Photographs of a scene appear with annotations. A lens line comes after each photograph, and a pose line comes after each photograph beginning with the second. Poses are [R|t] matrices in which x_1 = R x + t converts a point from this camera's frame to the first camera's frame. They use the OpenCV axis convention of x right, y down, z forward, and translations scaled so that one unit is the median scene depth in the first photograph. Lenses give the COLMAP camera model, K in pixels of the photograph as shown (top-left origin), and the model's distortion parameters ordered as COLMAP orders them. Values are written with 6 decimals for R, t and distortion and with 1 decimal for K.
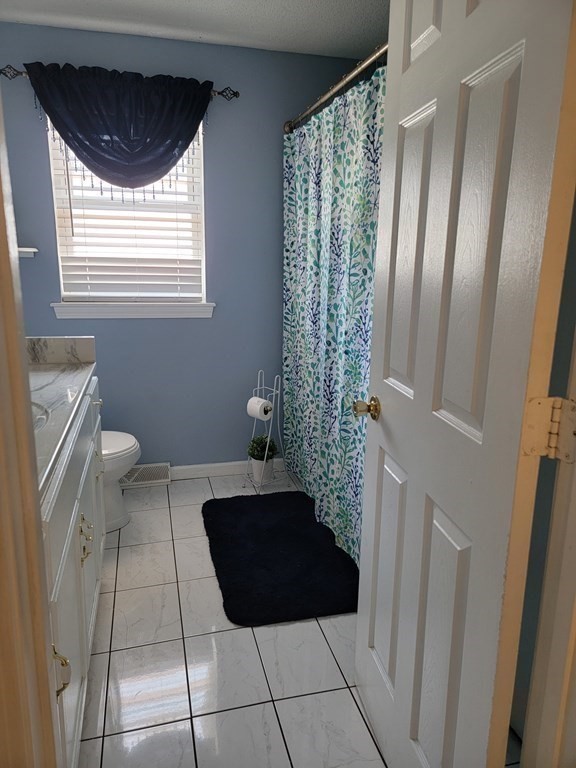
lens RADIAL K [[539.7, 0, 283.1], [0, 539.7, 382.1], [0, 0, 1]] dist [0.112477, -0.087389]
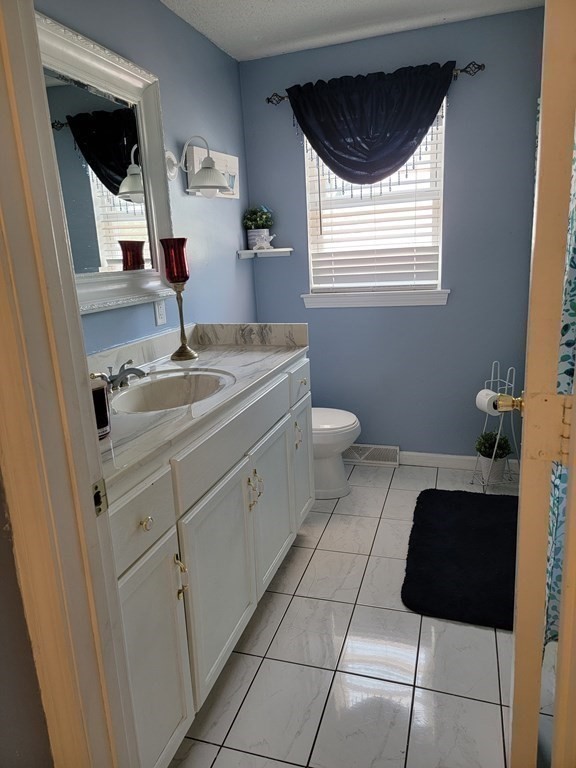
lens RADIAL K [[539.7, 0, 283.1], [0, 539.7, 382.1], [0, 0, 1]] dist [0.112477, -0.087389]
pose [[0.843382, 0.068622, -0.532915, 0.167758], [-0.057932, 0.997643, 0.036781, 0.000575], [0.534182, -0.000148, 0.845369, 0.013853]]
